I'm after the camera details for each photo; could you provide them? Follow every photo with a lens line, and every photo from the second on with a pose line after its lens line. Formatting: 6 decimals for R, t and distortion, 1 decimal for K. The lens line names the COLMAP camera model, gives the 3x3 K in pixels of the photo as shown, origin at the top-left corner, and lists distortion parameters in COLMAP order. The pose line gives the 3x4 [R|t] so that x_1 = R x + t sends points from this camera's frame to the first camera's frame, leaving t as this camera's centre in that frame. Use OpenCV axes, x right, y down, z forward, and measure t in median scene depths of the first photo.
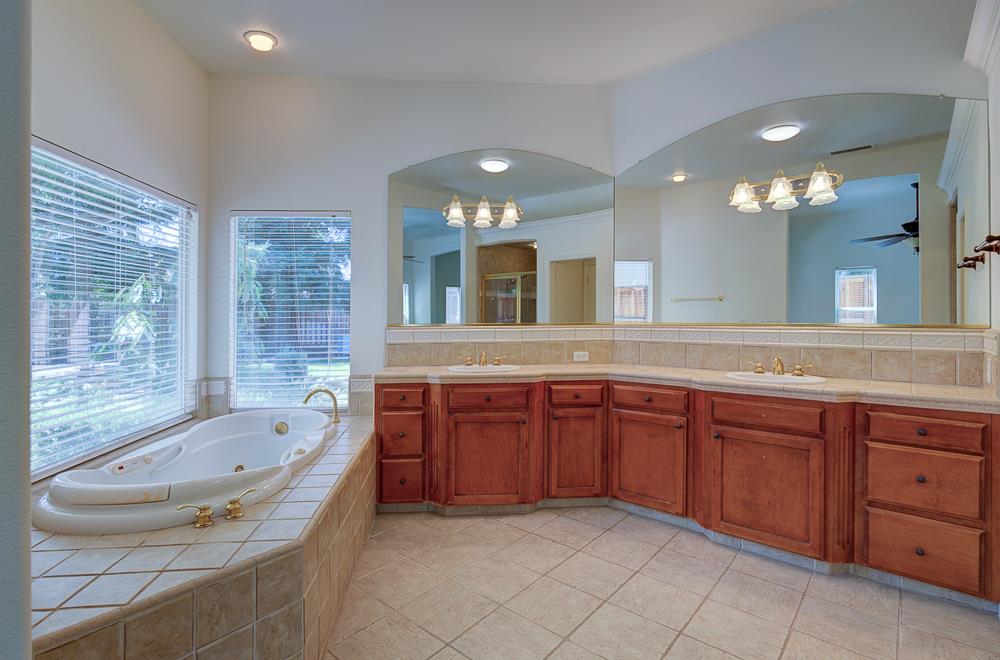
lens RADIAL K [[477.0, 0, 497.0], [0, 477.0, 320.3], [0, 0, 1]] dist [-0.005218, 0.000342]
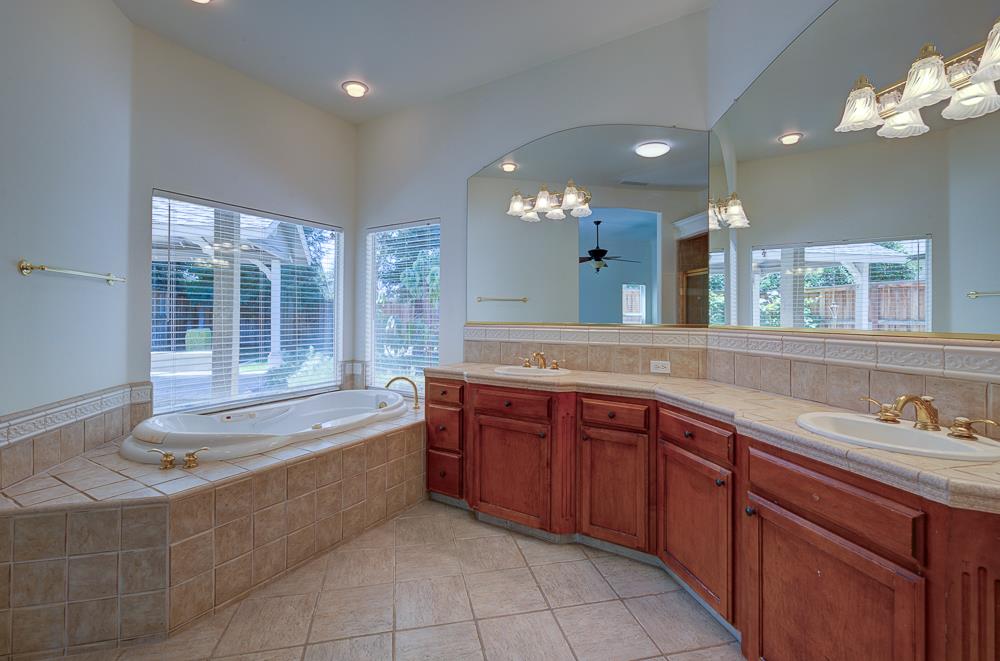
lens RADIAL K [[440.8, 0, 496.7], [0, 440.8, 314.7], [0, 0, 1]] dist [0.002987, -0.001836]
pose [[0.806711, 0.010073, -0.590860, 0.453550], [-0.017667, 0.999819, -0.007077, -0.000733], [0.590682, 0.016148, 0.806743, 0.294208]]
